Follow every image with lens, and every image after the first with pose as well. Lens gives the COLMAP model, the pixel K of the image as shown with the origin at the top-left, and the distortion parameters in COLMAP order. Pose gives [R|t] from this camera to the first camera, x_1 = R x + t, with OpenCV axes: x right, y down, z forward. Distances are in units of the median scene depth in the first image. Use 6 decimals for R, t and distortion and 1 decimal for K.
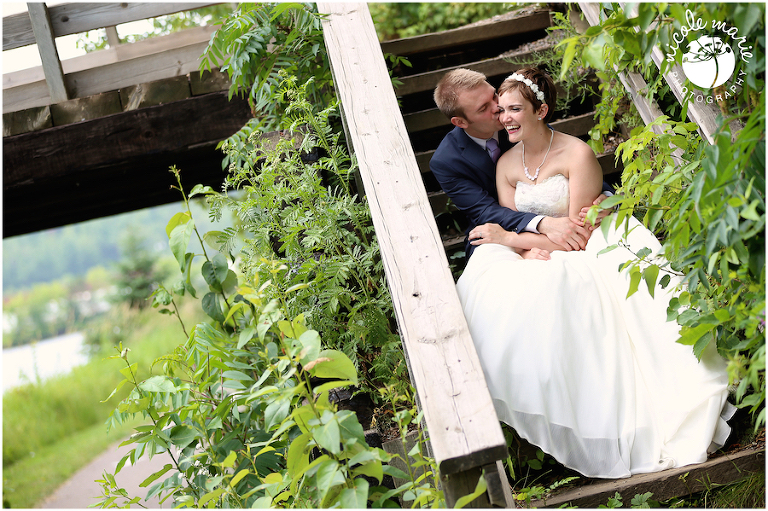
lens RADIAL K [[2558.4, 0, 384.0], [0, 2558.4, 255.5], [0, 0, 1]] dist [-0.054743, 0.624832]
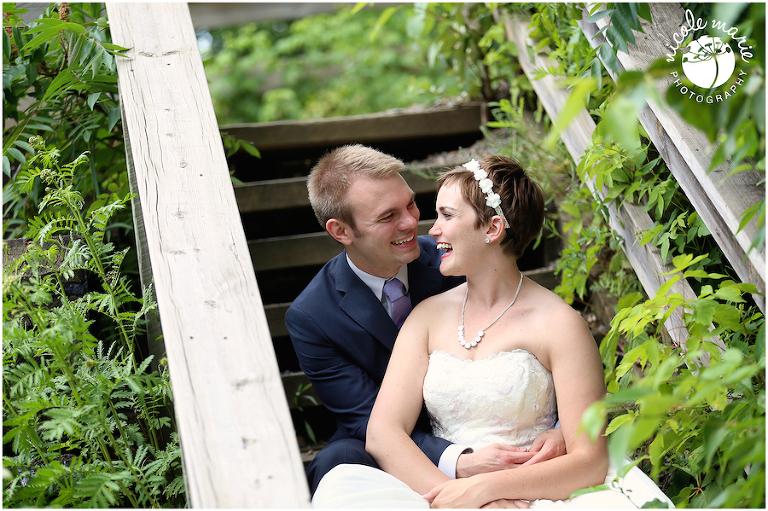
lens RADIAL K [[3307.9, 0, 384.0], [0, 3307.9, 255.5], [0, 0, 1]] dist [0.172791, 10.107704]
pose [[0.993147, 0.099970, 0.060535, -0.005347], [-0.095507, 0.992777, -0.072603, 0.002013], [-0.067356, 0.066324, 0.995522, 0.250011]]
